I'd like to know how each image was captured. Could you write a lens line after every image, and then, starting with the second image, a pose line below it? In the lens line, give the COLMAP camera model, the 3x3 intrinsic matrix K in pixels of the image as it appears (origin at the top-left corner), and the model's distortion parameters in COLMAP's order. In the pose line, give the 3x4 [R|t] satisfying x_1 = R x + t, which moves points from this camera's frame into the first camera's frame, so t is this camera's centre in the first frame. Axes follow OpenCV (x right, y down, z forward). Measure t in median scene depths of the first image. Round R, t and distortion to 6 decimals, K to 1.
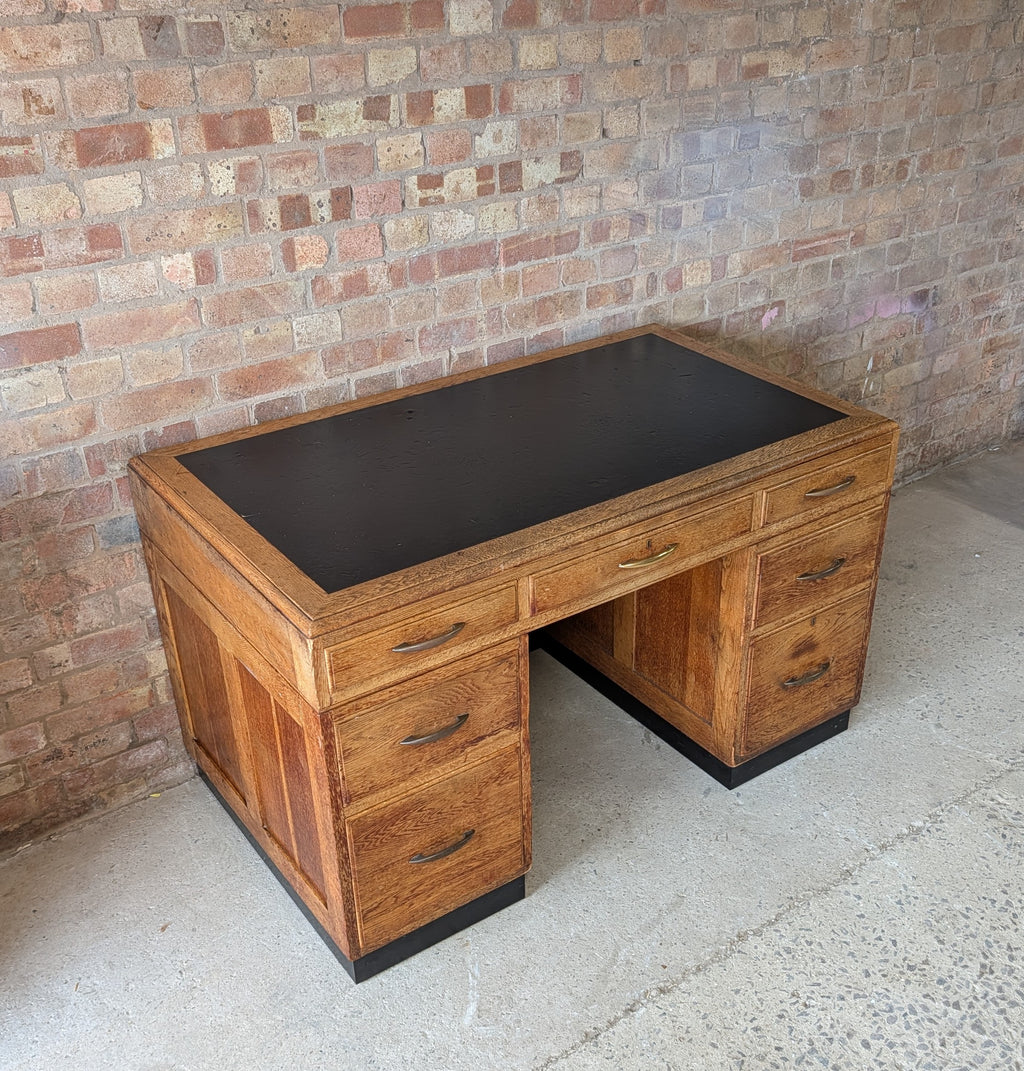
lens RADIAL K [[1244.2, 0, 559.9], [0, 1244.2, 634.9], [0, 0, 1]] dist [0.019384, -0.030613]
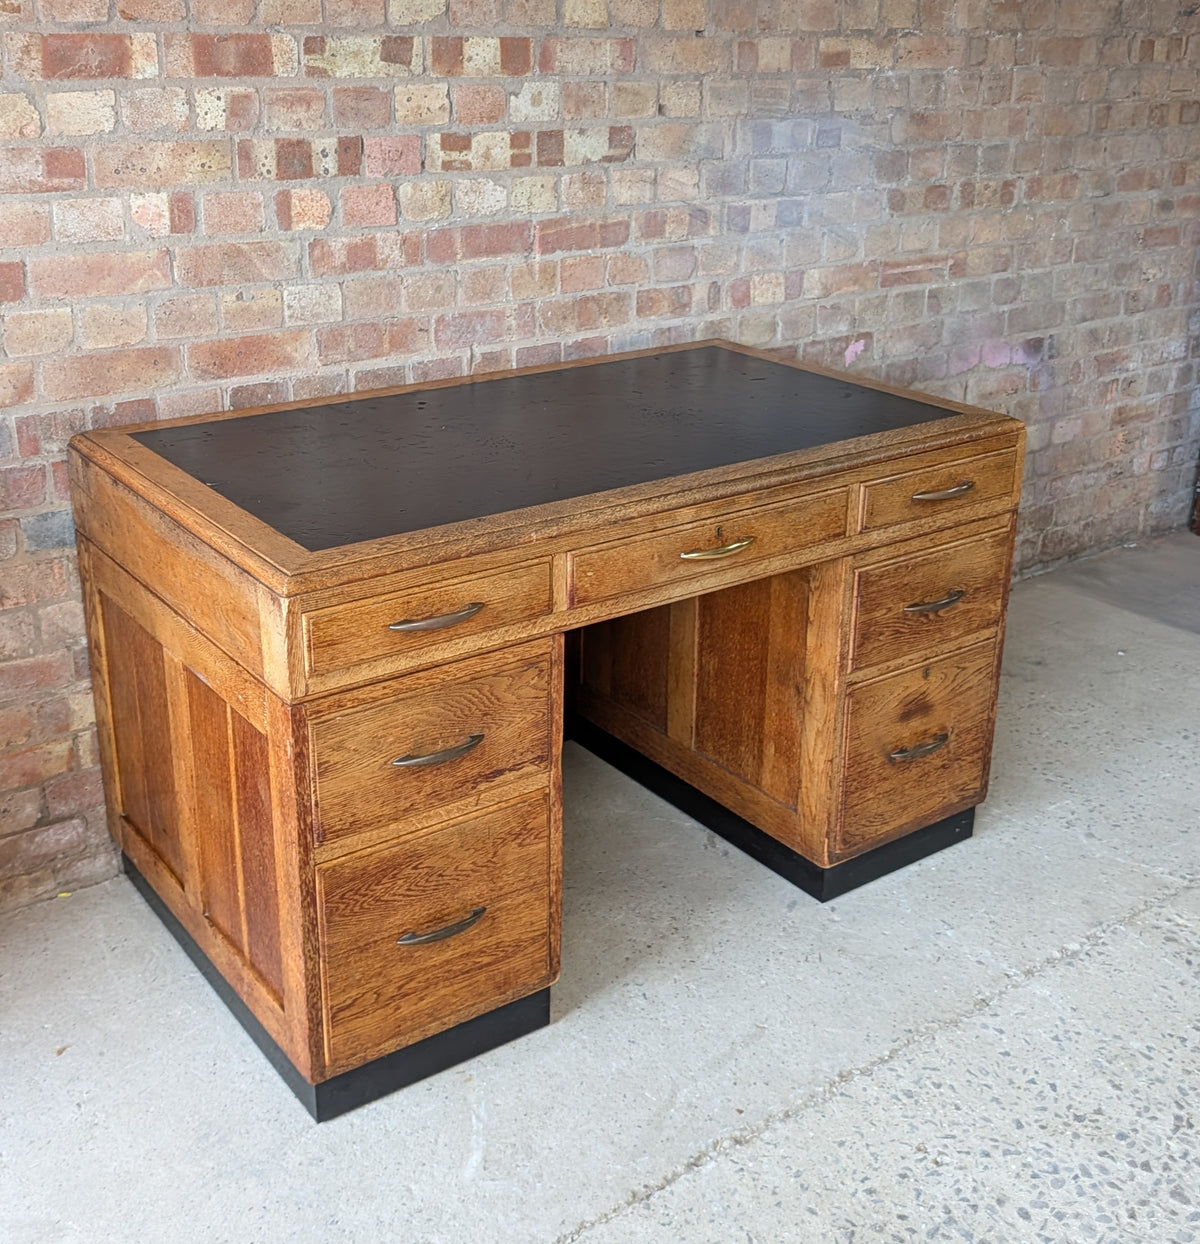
lens RADIAL K [[1499.7, 0, 575.5], [0, 1499.7, 557.9], [0, 0, 1]] dist [0.105087, -0.356581]
pose [[0.999824, 0.016951, -0.008044, -0.009799], [-0.018281, 0.976602, -0.214275, 0.128143], [0.004224, 0.214384, 0.976740, 0.061115]]
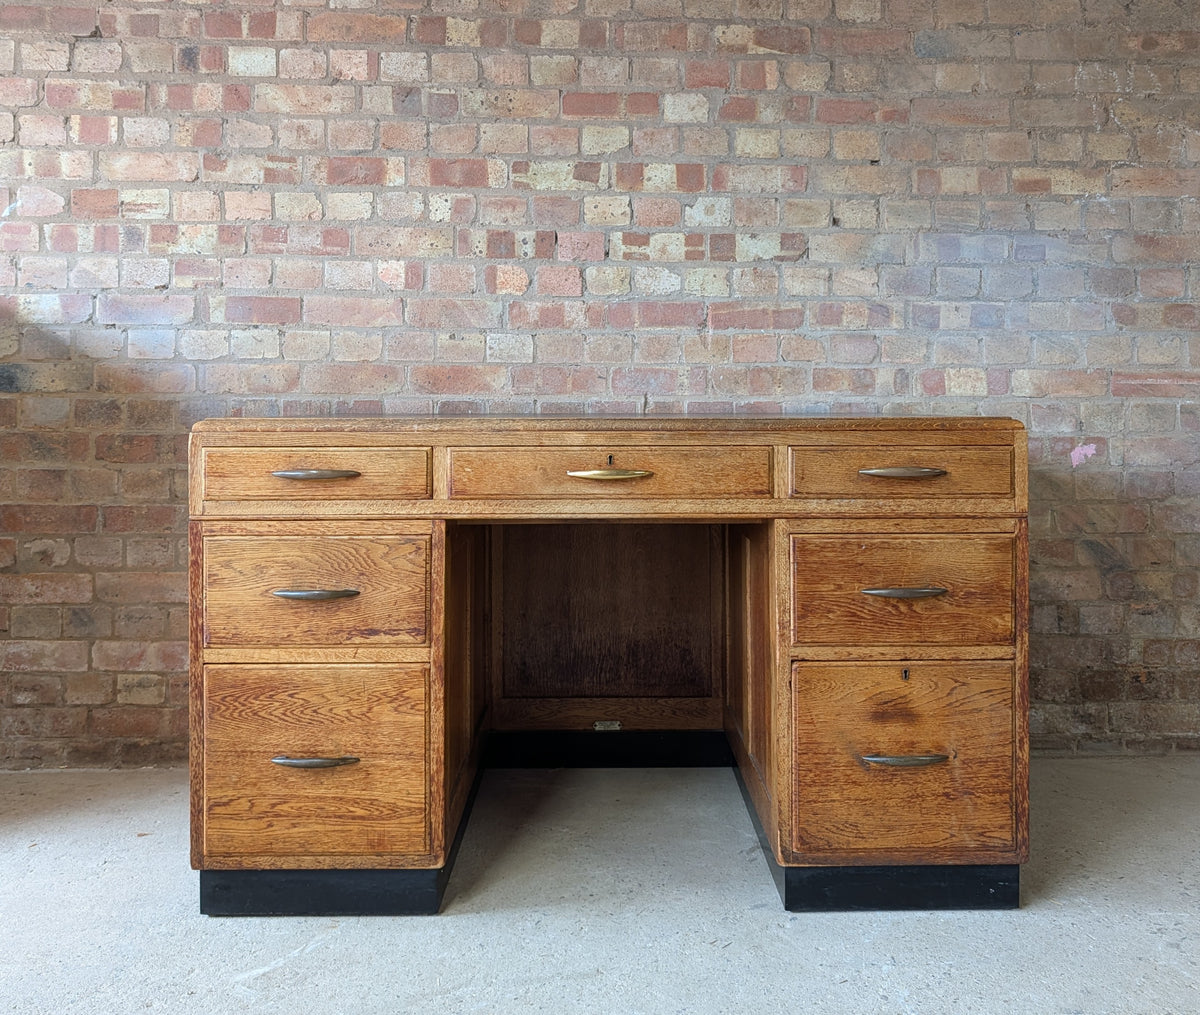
lens RADIAL K [[1124.0, 0, 611.4], [0, 1124.0, 417.3], [0, 0, 1]] dist [0.098771, -0.275557]
pose [[0.815269, 0.011832, -0.578961, 0.461958], [-0.314558, 0.848476, -0.425608, 0.207984], [0.486199, 0.529102, 0.695458, 0.367565]]
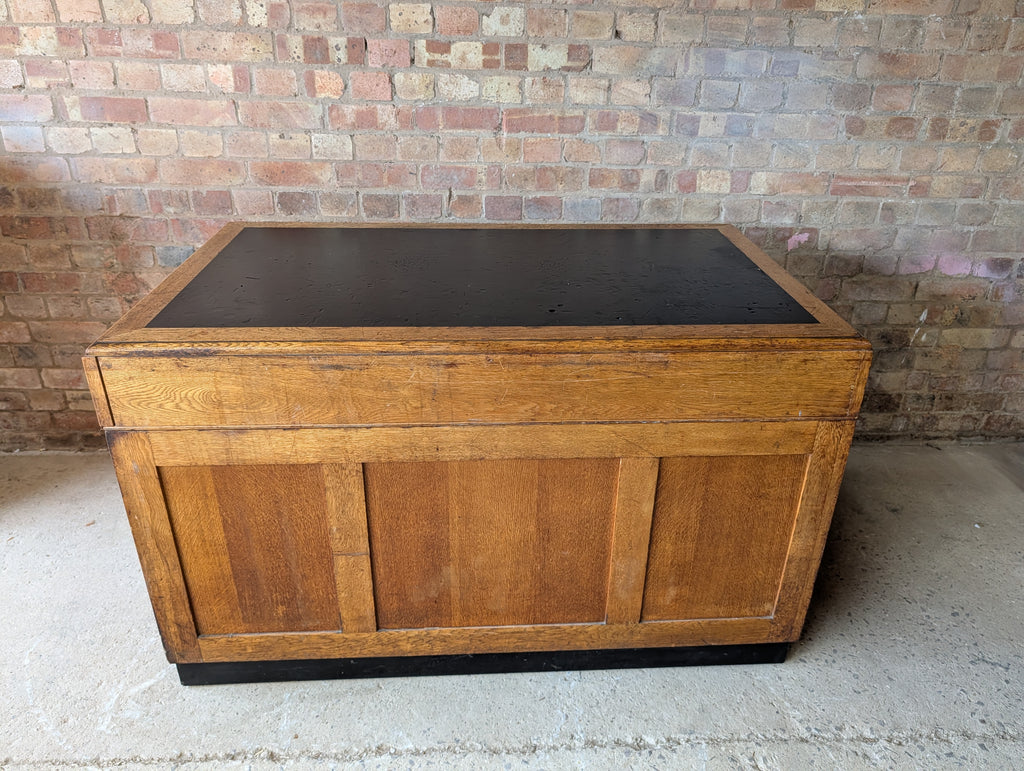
lens RADIAL K [[740.3, 0, 521.0], [0, 740.3, 387.6], [0, 0, 1]] dist [0.000005, -0.000070]
pose [[0.822716, 0.282086, -0.493523, 0.422227], [-0.328541, 0.944457, -0.007857, -0.062939], [0.463895, 0.168607, 0.869697, 0.448546]]
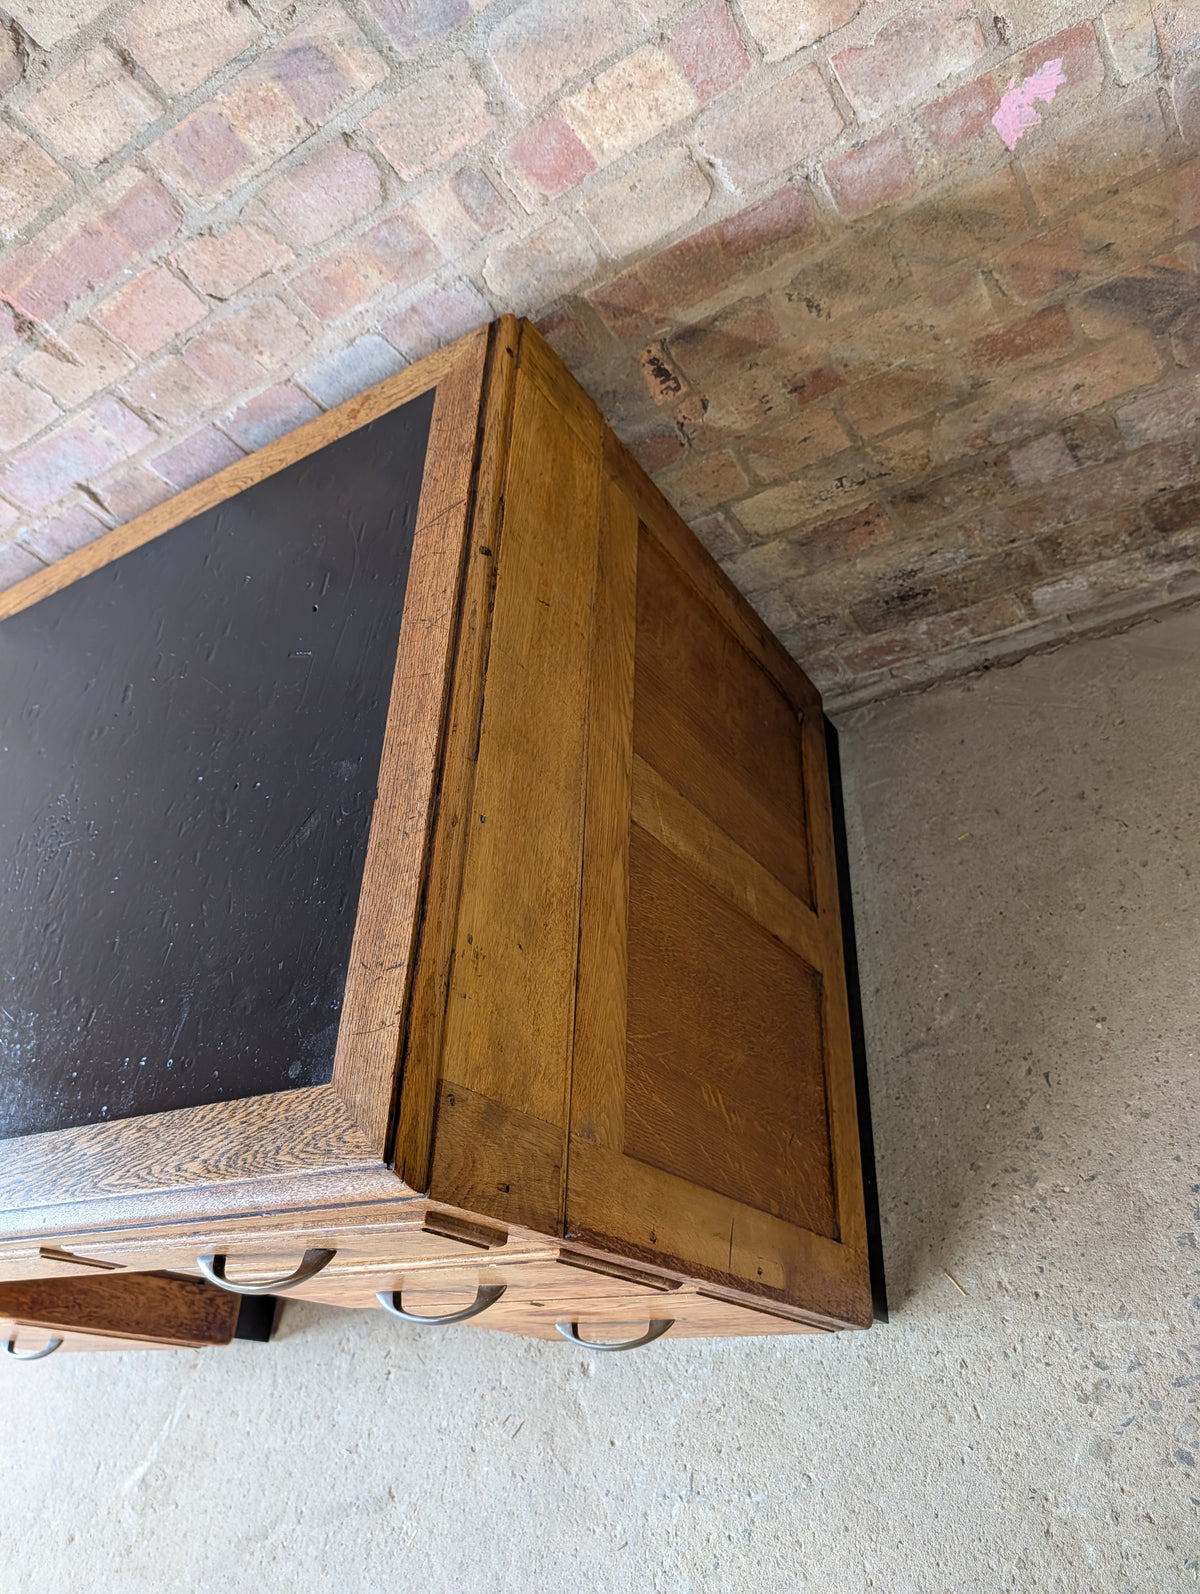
lens RADIAL K [[1152.3, 0, 591.6], [0, 1152.3, 790.5], [0, 0, 1]] dist [0.000005, -0.000070]
pose [[0.660319, 0.309248, -0.684357, 0.439560], [0.169678, 0.826278, 0.537097, -0.369294], [0.731566, -0.470776, 0.493134, 0.922844]]
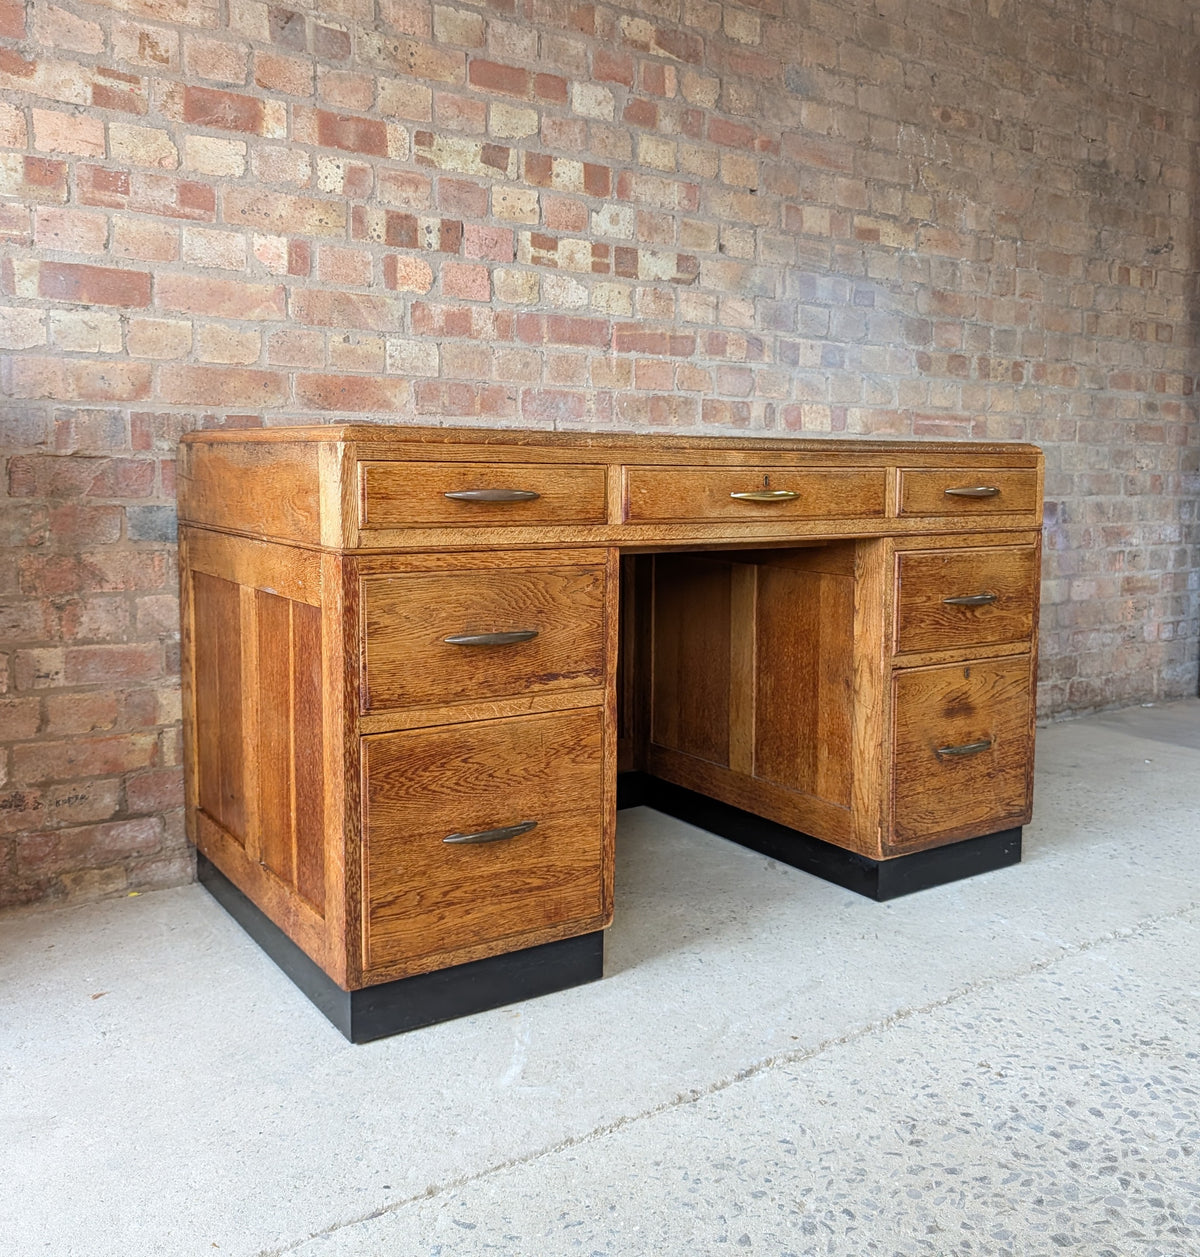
lens RADIAL K [[1247.3, 0, 695.9], [0, 1247.3, 584.3], [0, 0, 1]] dist [0.012817, -0.021732]
pose [[0.999830, 0.018446, 0.000517, 0.021048], [-0.016208, 0.891227, -0.453269, 0.325257], [-0.008822, 0.453183, 0.891374, 0.234270]]
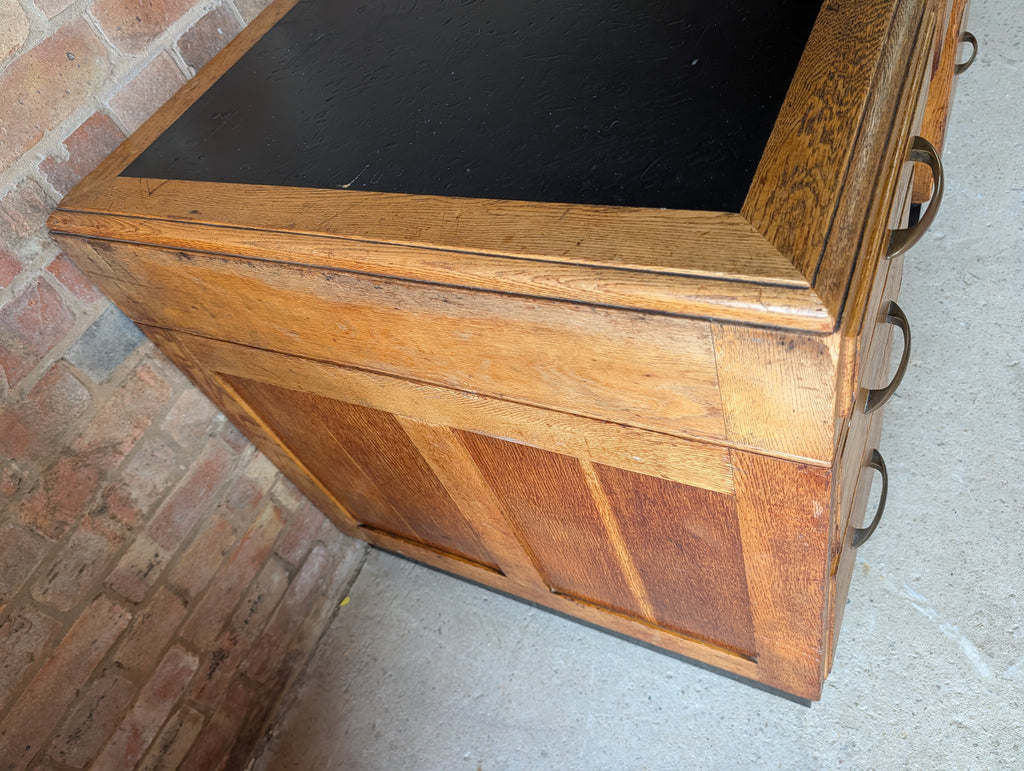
lens RADIAL K [[745.3, 0, 510.3], [0, 745.3, 378.3], [0, 0, 1]] dist [0.000828, -0.006619]
pose [[0.844711, -0.524510, 0.106548, -0.227436], [0.485825, 0.834935, 0.258570, -0.064949], [-0.224583, -0.166654, 0.960099, 0.587319]]
